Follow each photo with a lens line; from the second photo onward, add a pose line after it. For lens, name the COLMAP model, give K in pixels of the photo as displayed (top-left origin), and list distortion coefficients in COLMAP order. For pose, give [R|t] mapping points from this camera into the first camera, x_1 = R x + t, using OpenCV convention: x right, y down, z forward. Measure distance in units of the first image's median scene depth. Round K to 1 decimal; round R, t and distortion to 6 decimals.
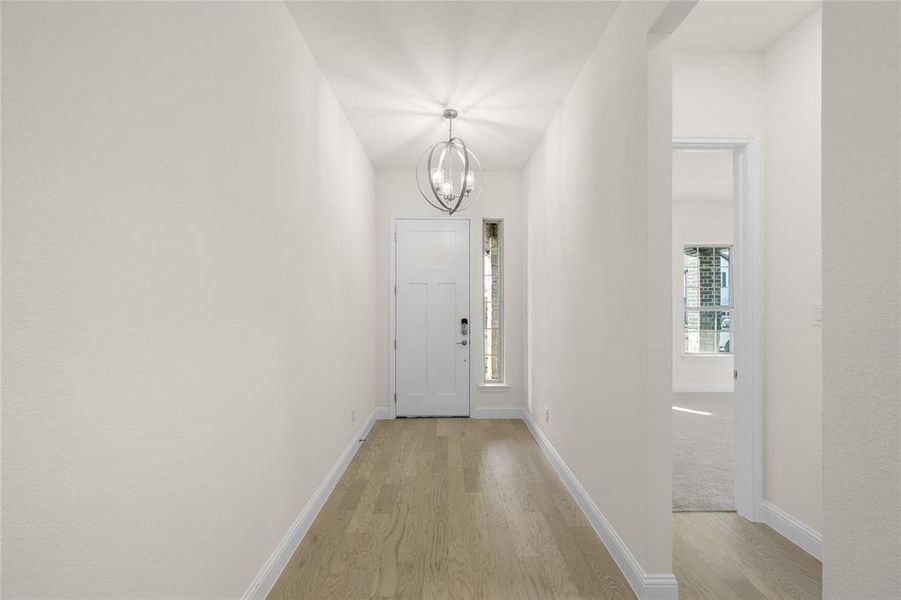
lens RADIAL K [[347.1, 0, 450.4], [0, 347.1, 299.4], [0, 0, 1]] dist [-0.004170, -0.000465]
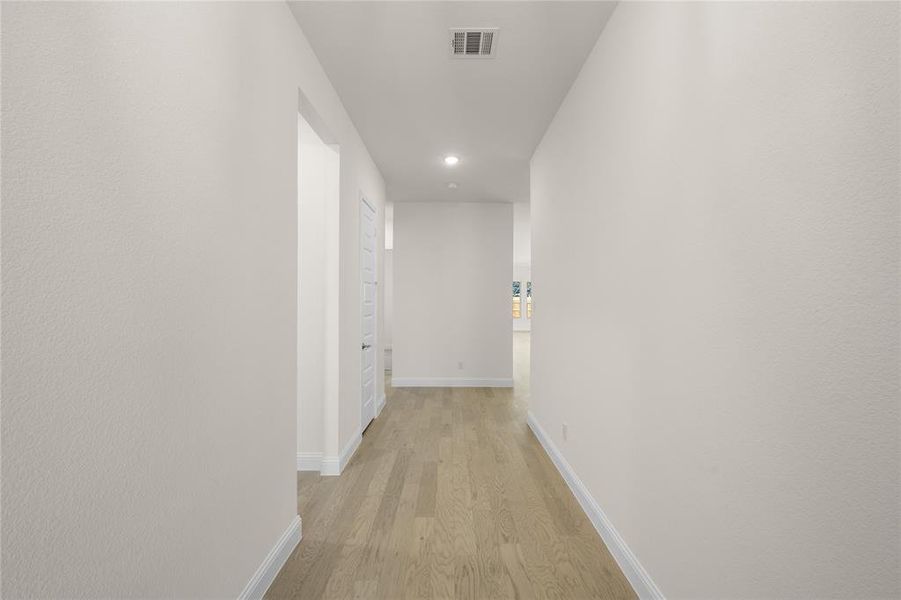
lens RADIAL K [[347.1, 0, 450.5], [0, 347.1, 300.2], [0, 0, 1]] dist [-0.004170, -0.000465]
pose [[-0.999964, 0.000401, 0.008511, -0.002837], [0.000268, 0.999878, -0.015592, 0.026965], [-0.008516, -0.015589, -0.999842, 2.008944]]
